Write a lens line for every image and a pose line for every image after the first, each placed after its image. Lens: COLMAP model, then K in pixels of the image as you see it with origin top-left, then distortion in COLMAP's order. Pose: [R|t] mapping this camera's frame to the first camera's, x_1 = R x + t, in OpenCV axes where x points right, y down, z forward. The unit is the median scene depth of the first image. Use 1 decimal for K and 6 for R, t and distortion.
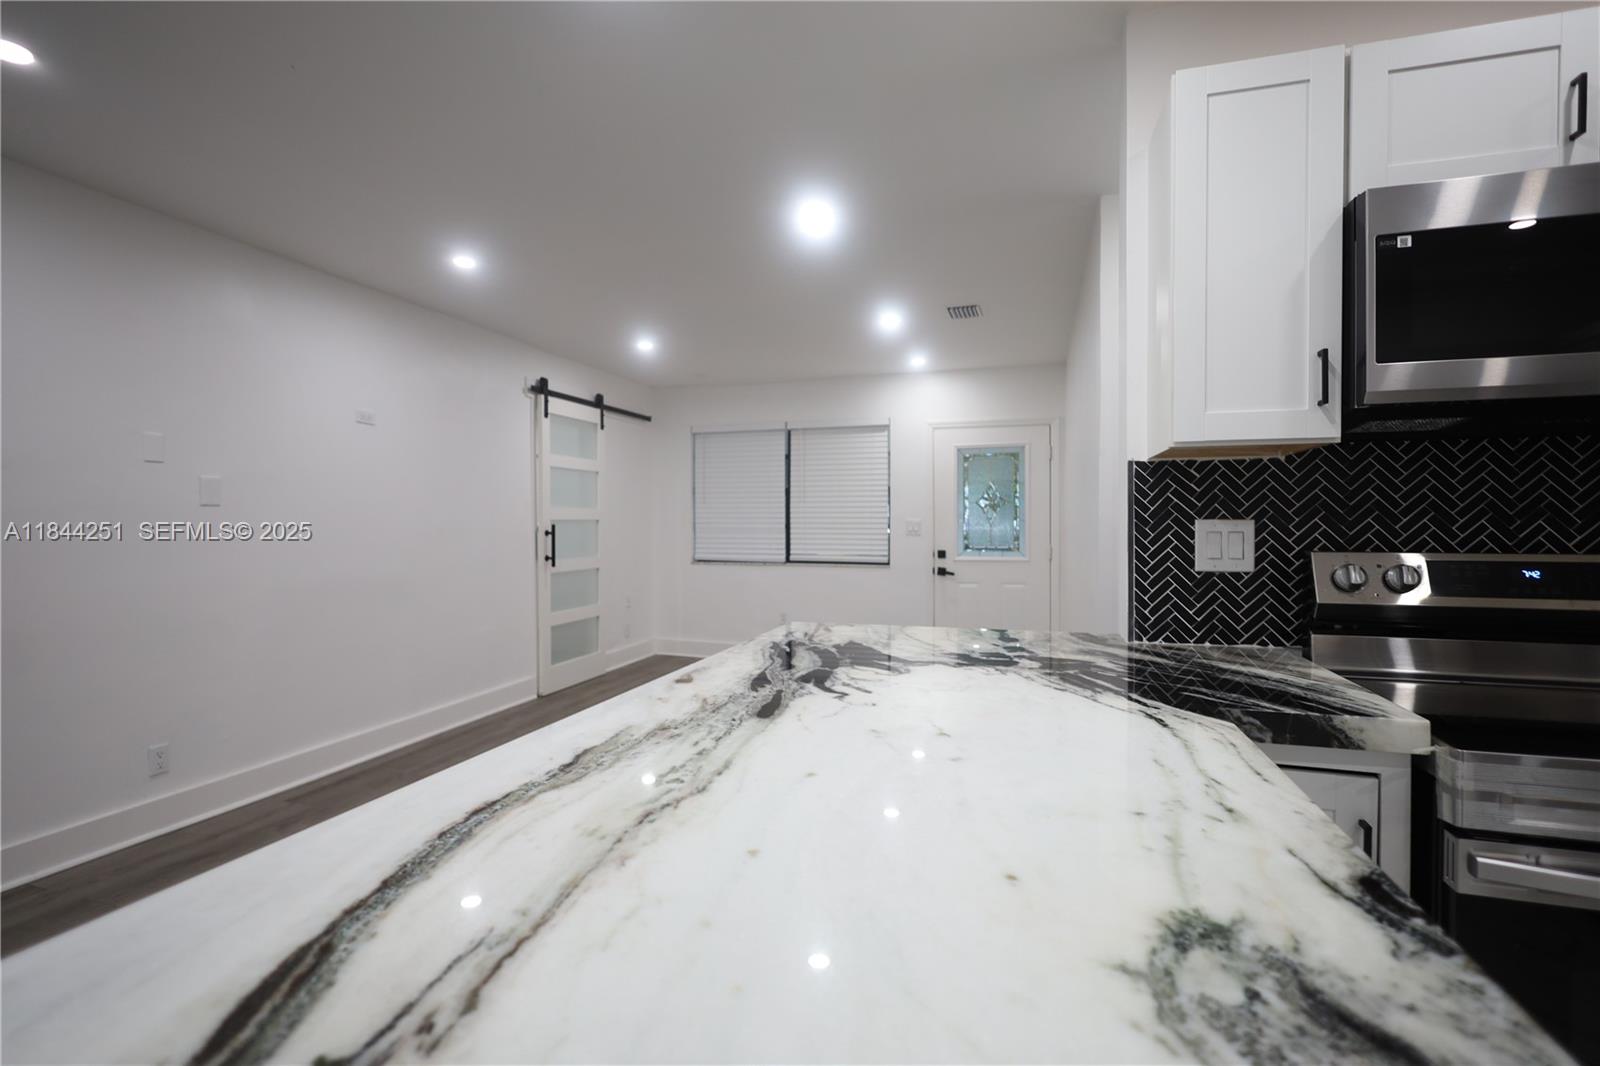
lens RADIAL K [[741.4, 0, 800.4], [0, 741.4, 530.7], [0, 0, 1]] dist [-0.000110, 0.000691]
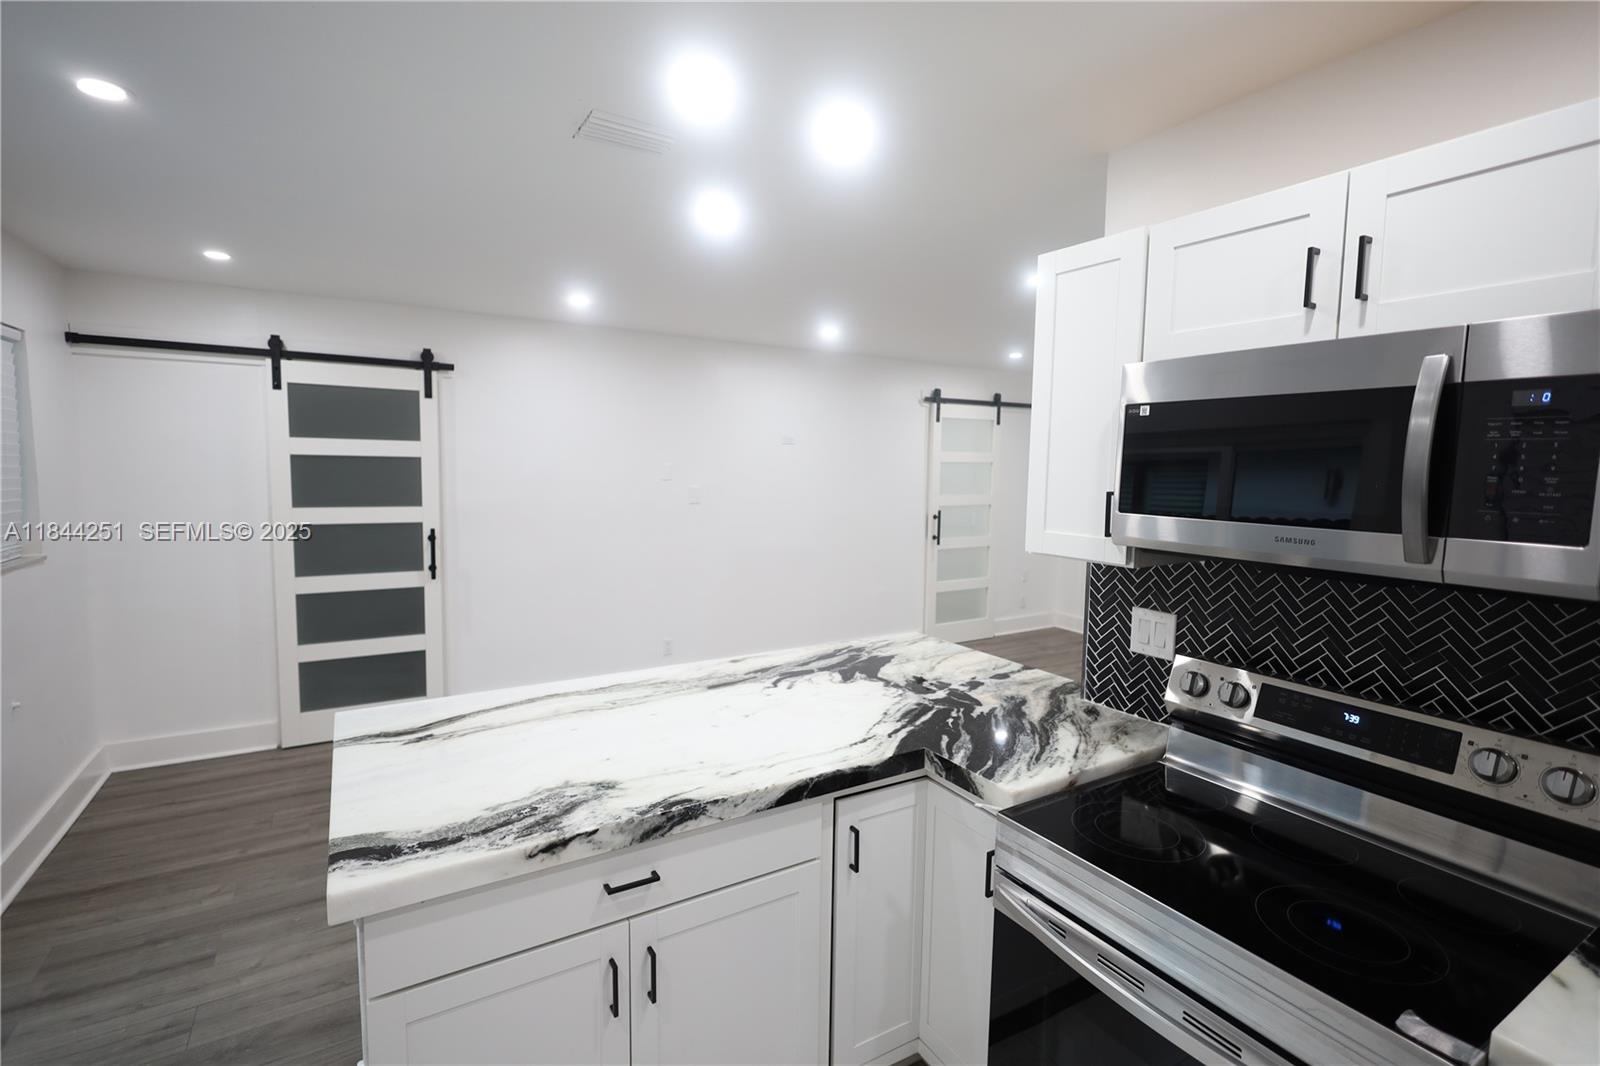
lens RADIAL K [[741.4, 0, 800.4], [0, 741.4, 530.7], [0, 0, 1]] dist [-0.000110, 0.000691]
pose [[0.747054, 0.073965, -0.660636, 0.898172], [-0.023733, 0.996125, 0.084688, -0.215710], [0.664340, -0.047587, 0.745914, -0.182013]]
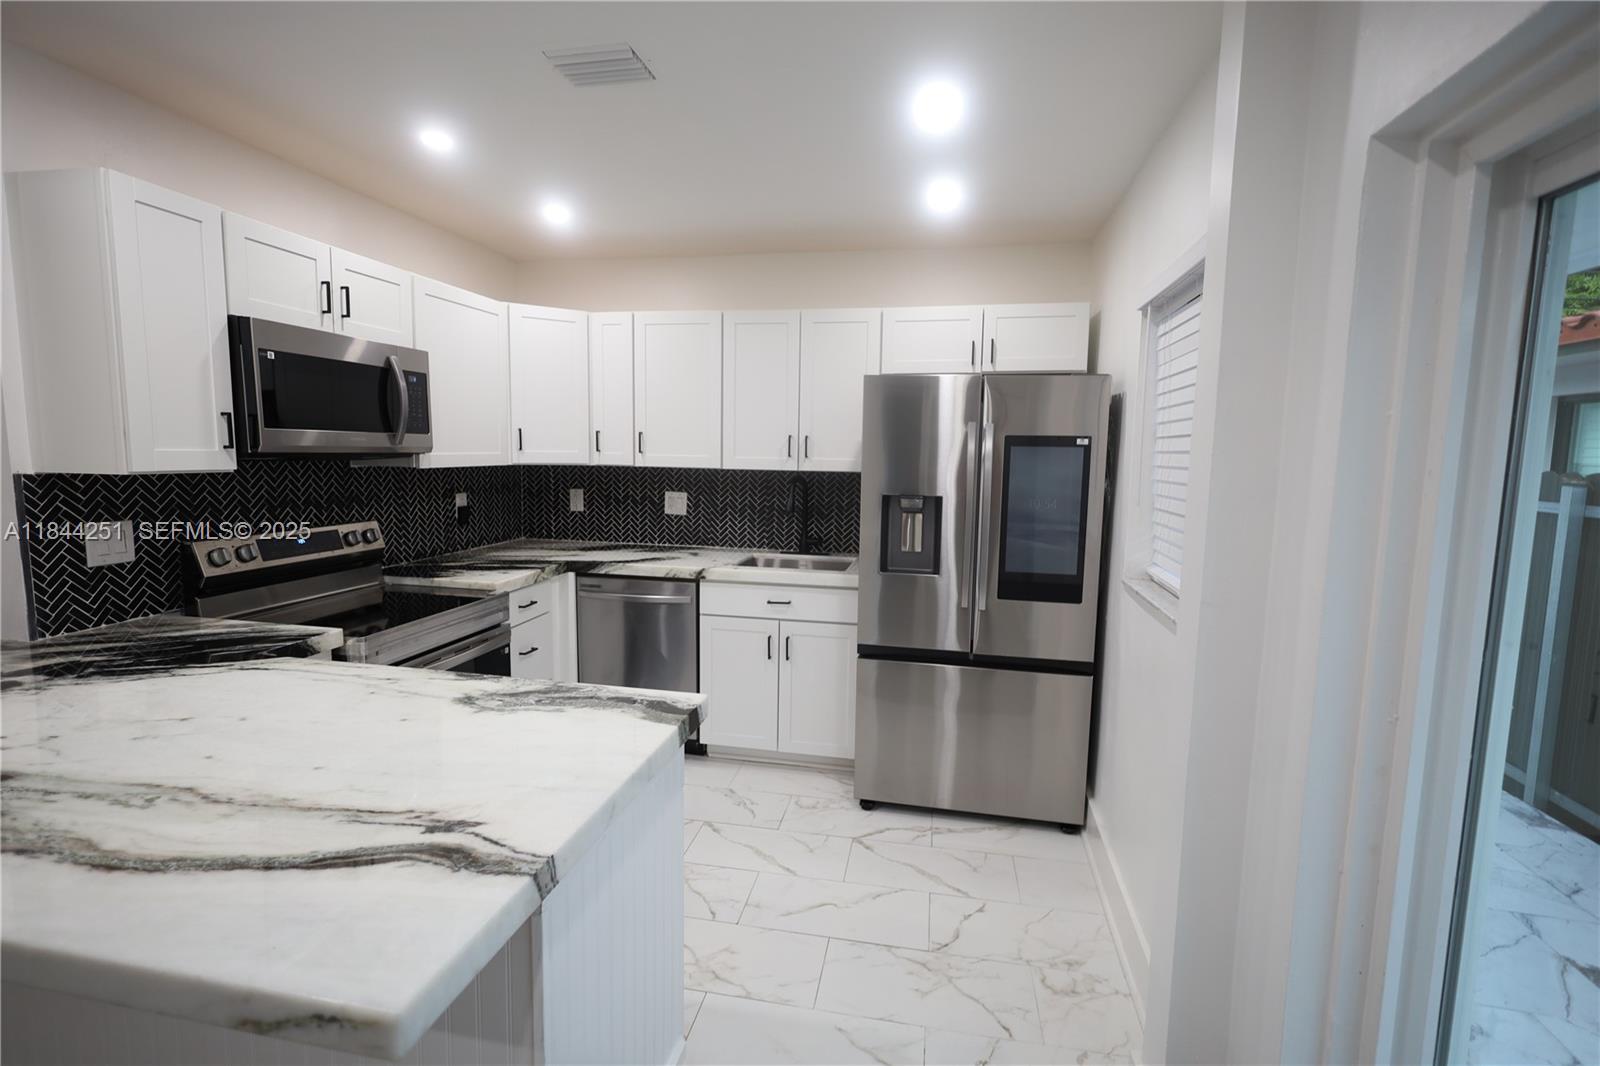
lens RADIAL K [[741.4, 0, 800.4], [0, 741.4, 530.7], [0, 0, 1]] dist [-0.000110, 0.000691]
pose [[-0.104254, -0.108656, 0.988597, -0.750631], [-0.007885, 0.994073, 0.108426, -0.141168], [-0.994519, 0.003508, -0.104493, -0.004847]]
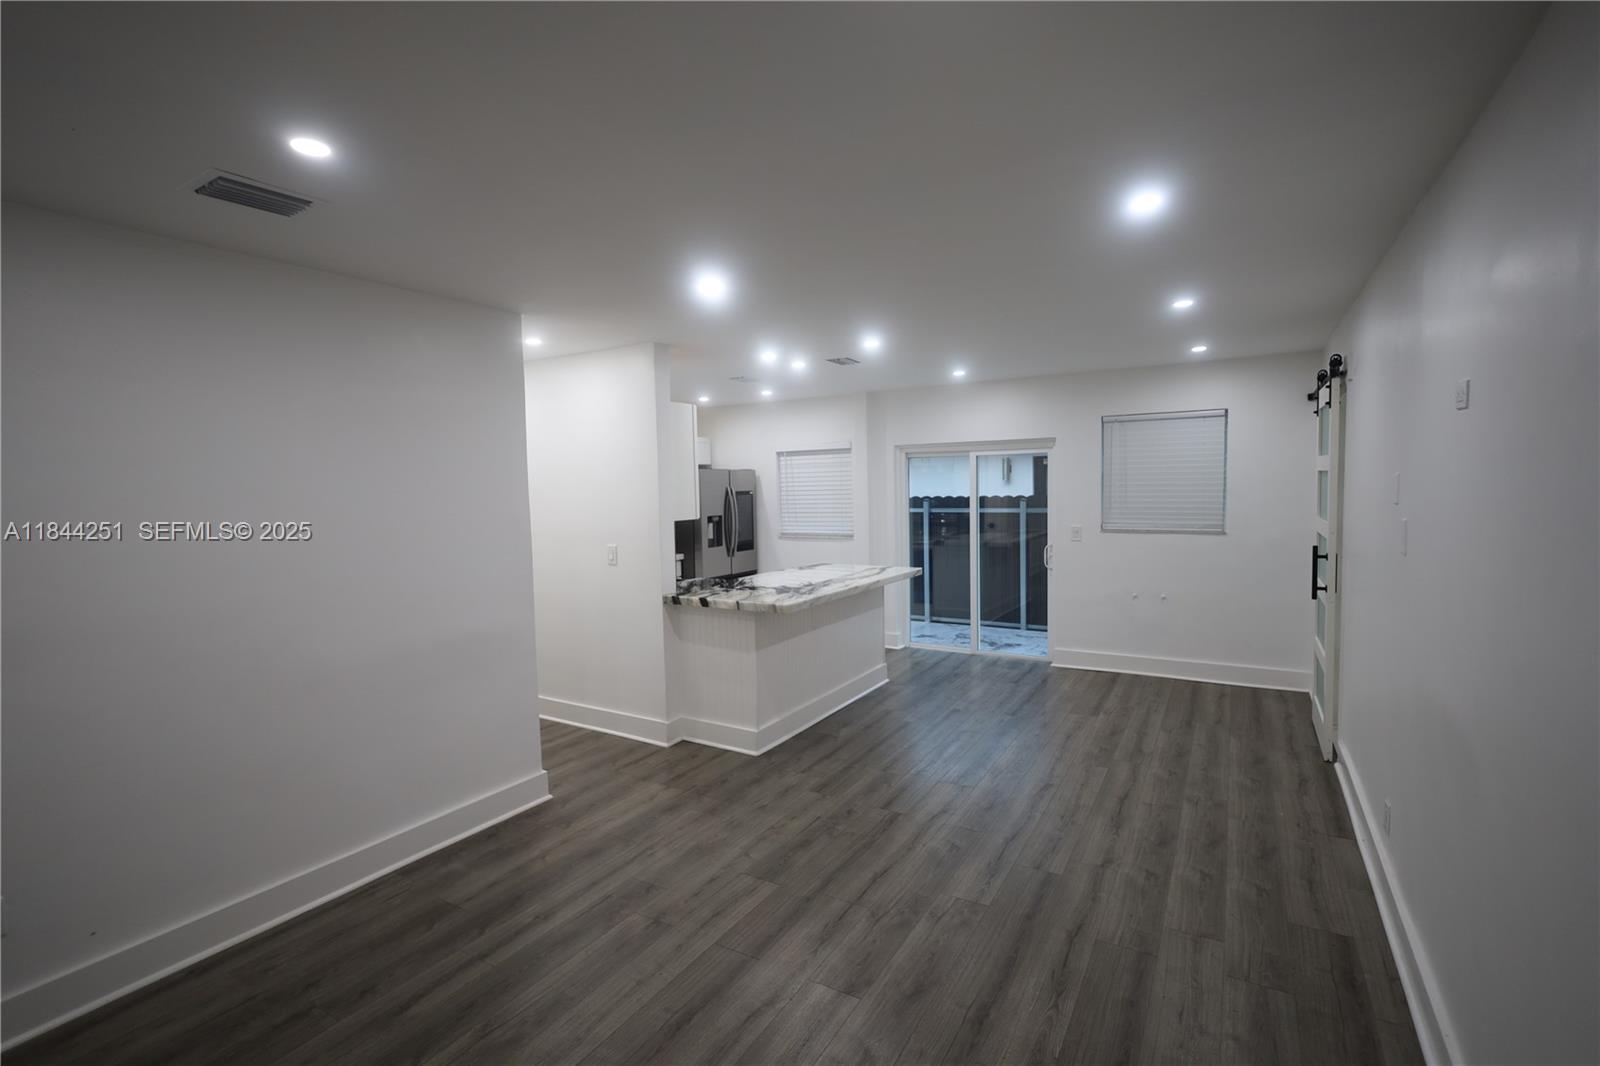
lens RADIAL K [[741.4, 0, 800.4], [0, 741.4, 530.7], [0, 0, 1]] dist [-0.000110, 0.000691]
pose [[-0.970844, 0.007879, 0.239582, -0.614432], [0.025443, 0.997201, 0.070307, -0.239932], [-0.238357, 0.074353, -0.968327, 3.477135]]
